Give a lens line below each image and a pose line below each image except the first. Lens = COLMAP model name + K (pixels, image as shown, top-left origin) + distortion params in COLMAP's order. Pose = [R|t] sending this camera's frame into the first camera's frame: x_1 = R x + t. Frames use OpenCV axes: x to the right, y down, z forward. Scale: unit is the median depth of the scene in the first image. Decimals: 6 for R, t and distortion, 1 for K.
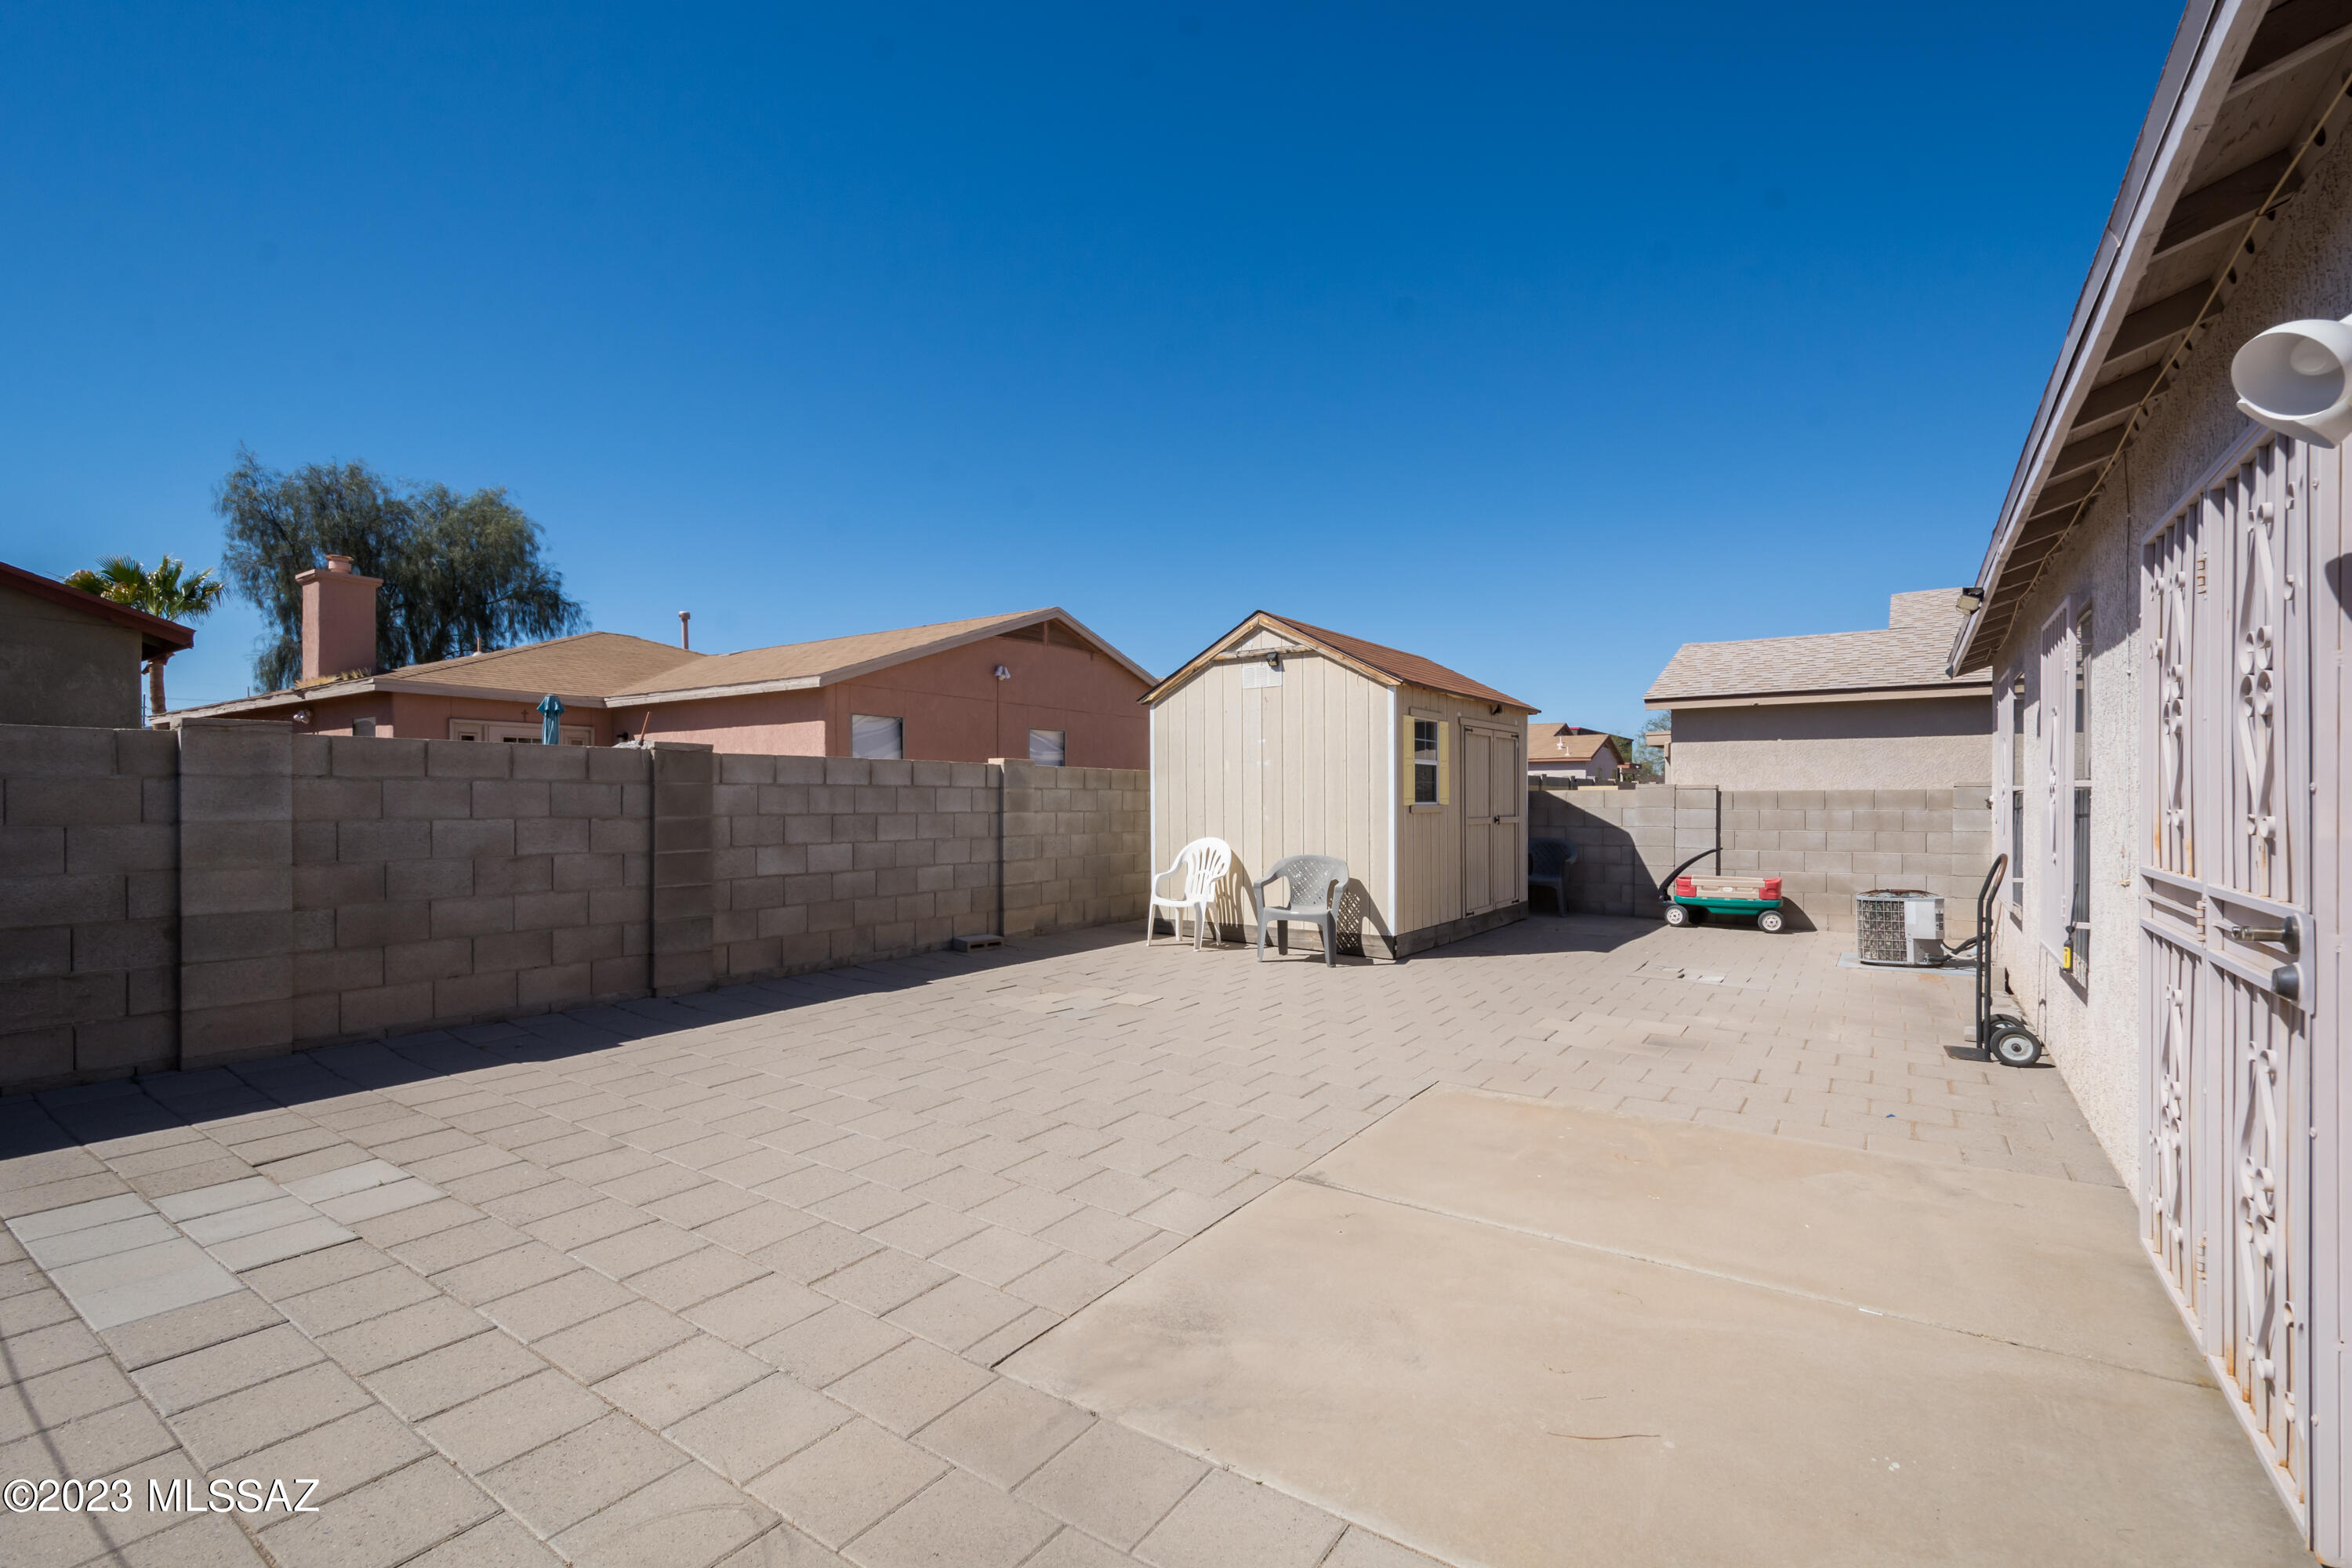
lens RADIAL K [[1035.0, 0, 1173.2], [0, 1035.0, 795.0], [0, 0, 1]] dist [0.014015, 0.000001]
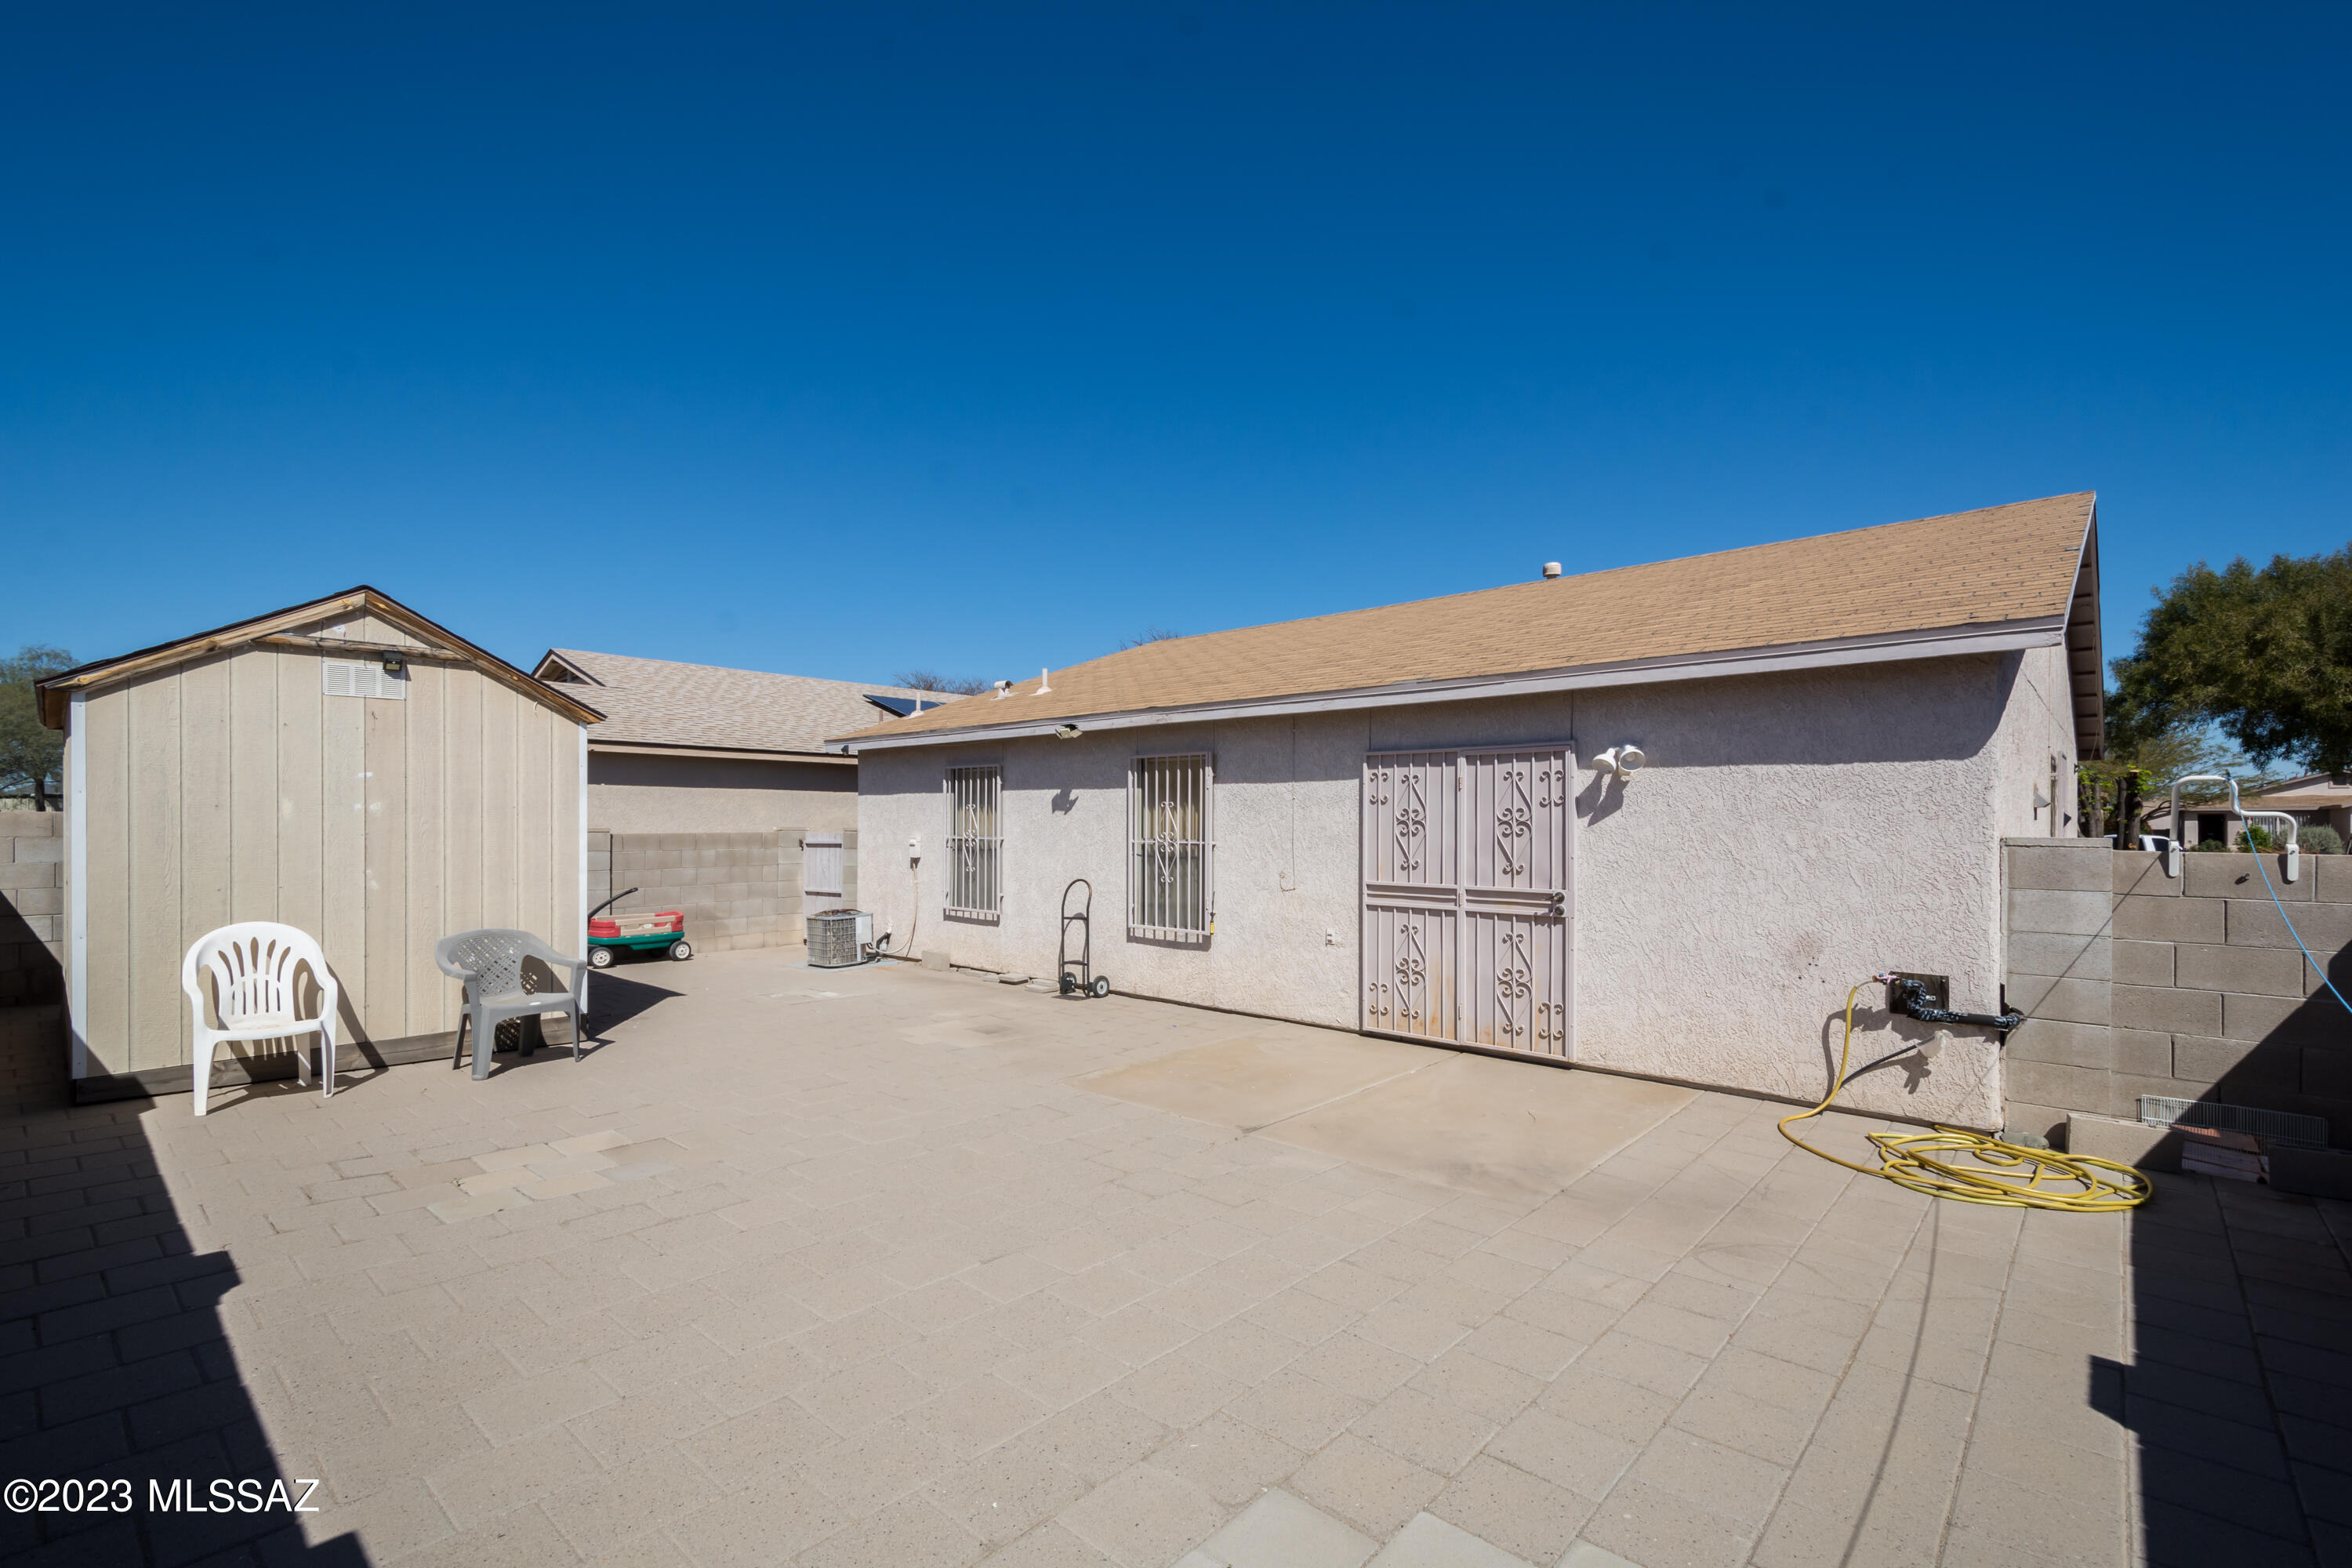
lens RADIAL K [[1035.0, 0, 1170.5], [0, 1035.0, 806.2], [0, 0, 1]] dist [0.014015, 0.000001]
pose [[0.135660, 0.015473, 0.990635, -0.527826], [-0.004277, 0.999878, -0.015032, -0.022545], [-0.990746, -0.002198, 0.135710, 0.366892]]
